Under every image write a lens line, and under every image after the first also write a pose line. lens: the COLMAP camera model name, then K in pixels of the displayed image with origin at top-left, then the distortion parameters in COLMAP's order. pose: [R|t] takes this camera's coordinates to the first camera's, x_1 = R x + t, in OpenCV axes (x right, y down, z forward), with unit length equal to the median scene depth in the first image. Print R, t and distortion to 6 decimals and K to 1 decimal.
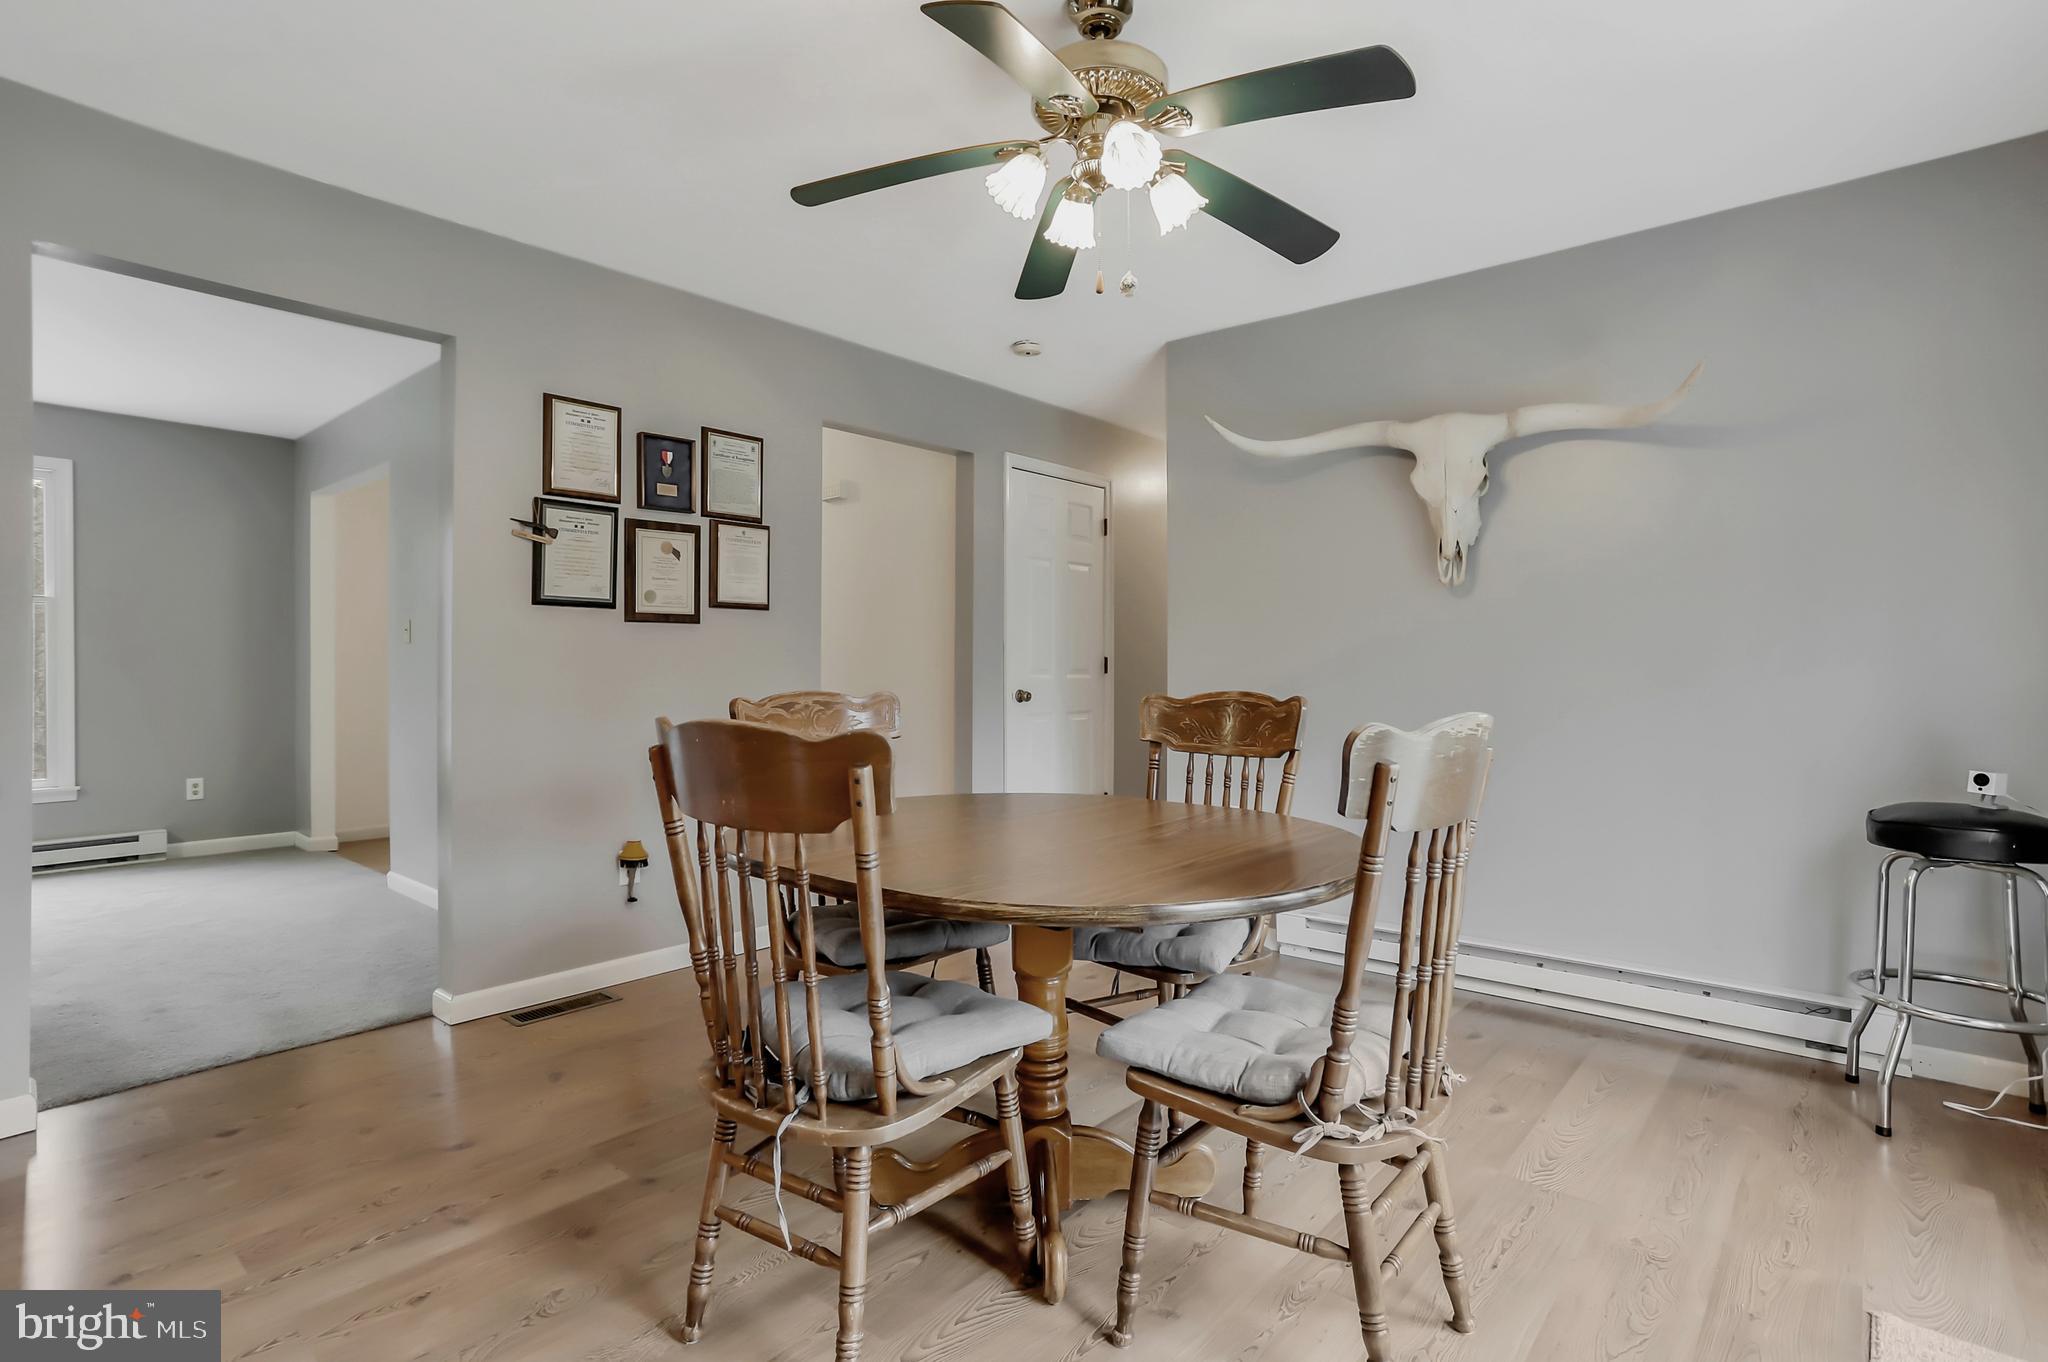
lens RADIAL K [[1008.4, 0, 1024.0], [0, 1008.4, 681.0], [0, 0, 1]] dist [-0.030834, 0.001741]
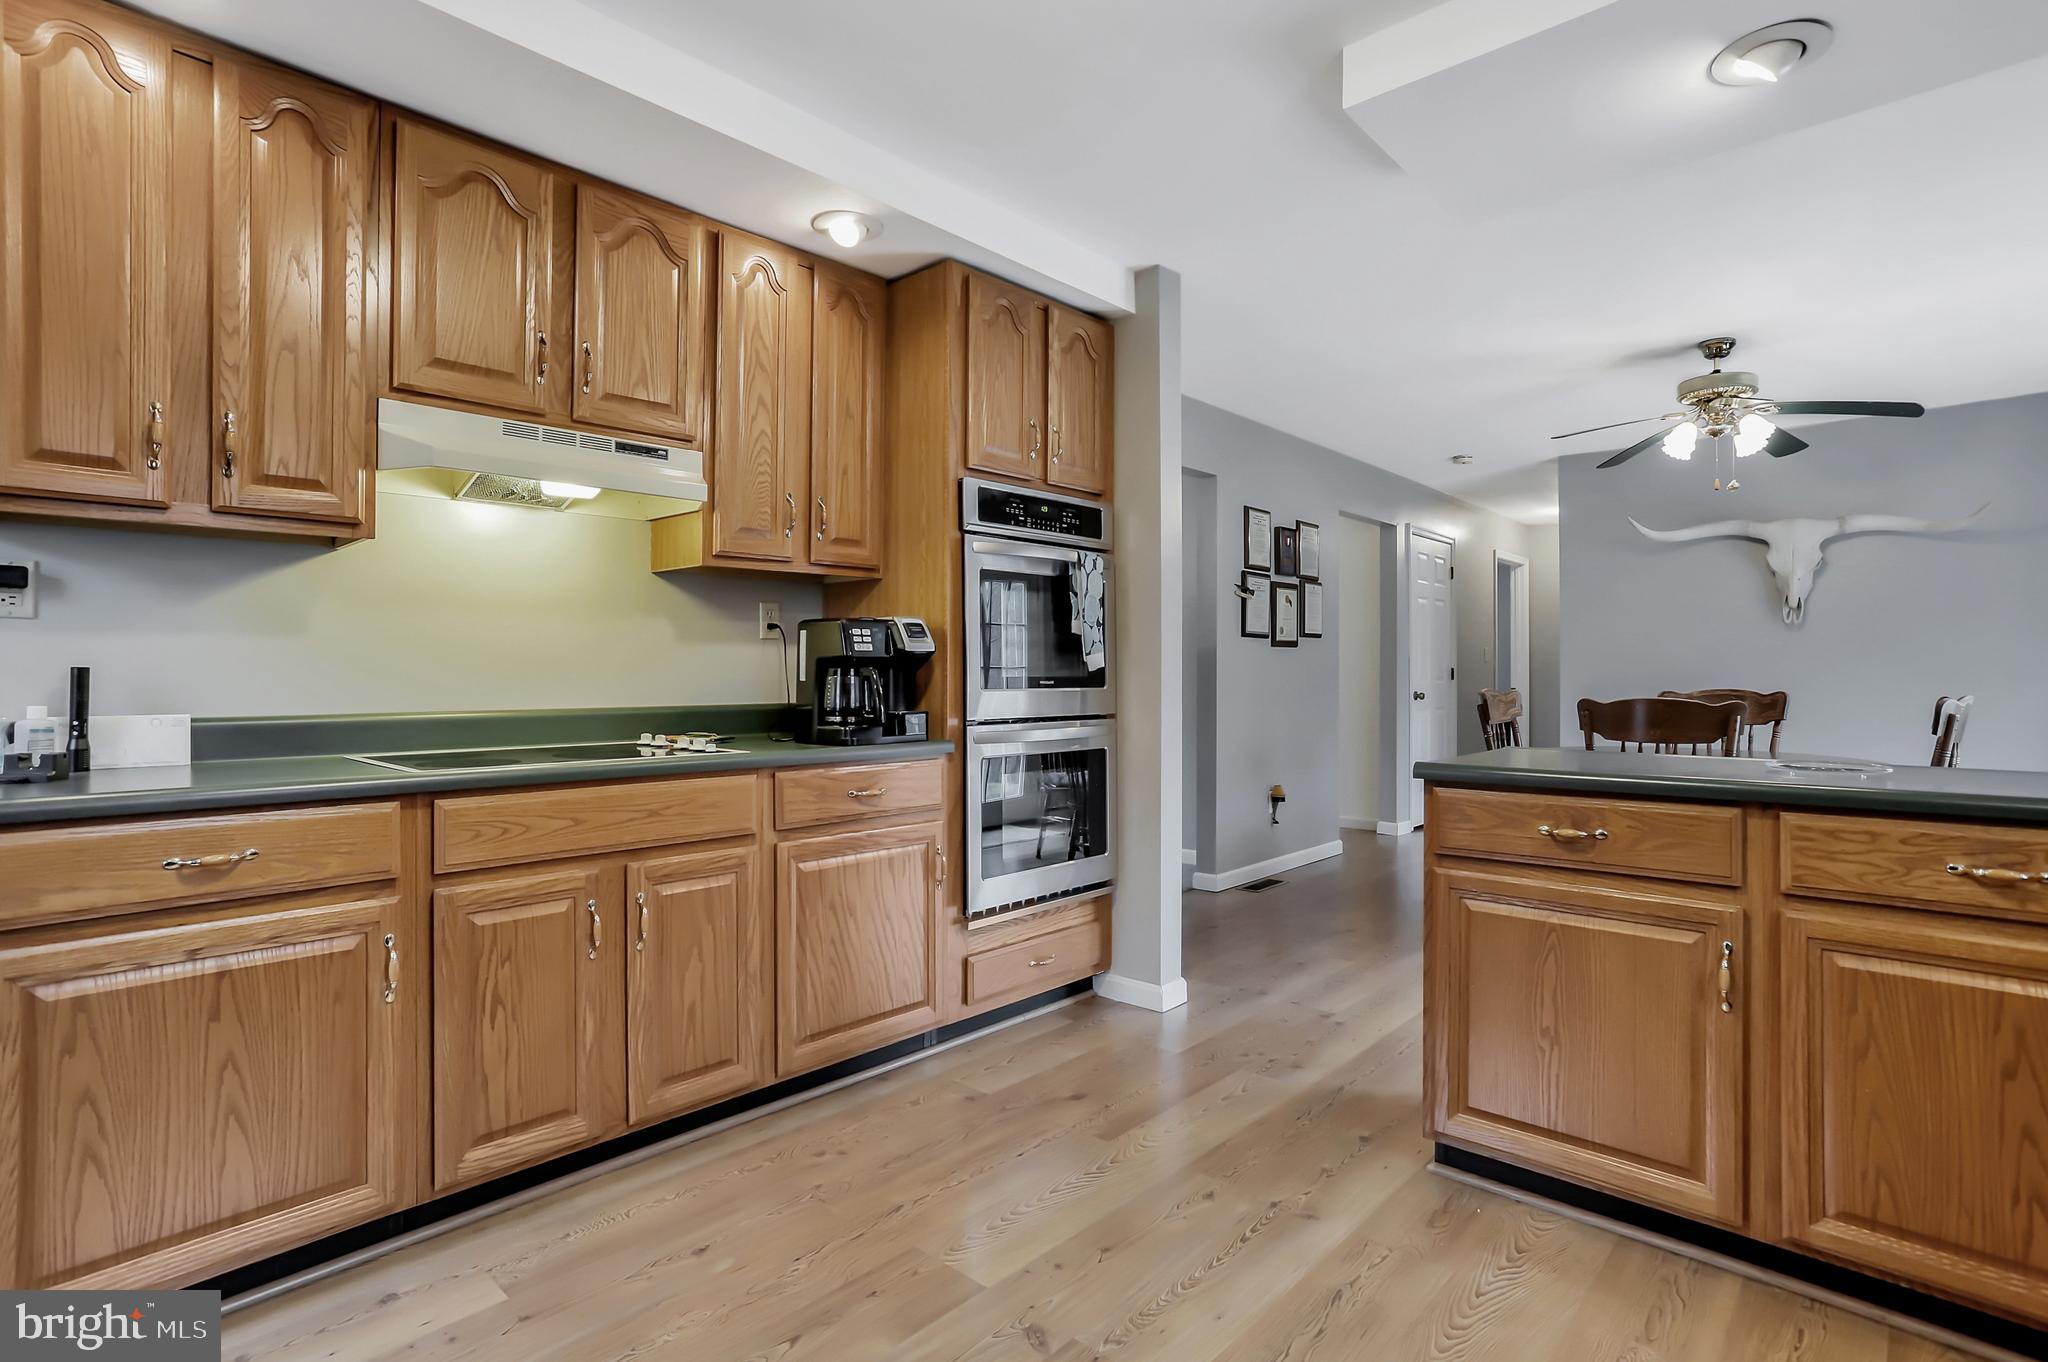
lens RADIAL K [[1008.4, 0, 1024.0], [0, 1008.4, 681.0], [0, 0, 1]] dist [-0.030834, 0.001741]
pose [[0.999638, 0.001910, -0.026830, -0.748080], [-0.002127, 0.999965, -0.008067, 0.008952], [0.026814, 0.008121, 0.999607, -0.597695]]
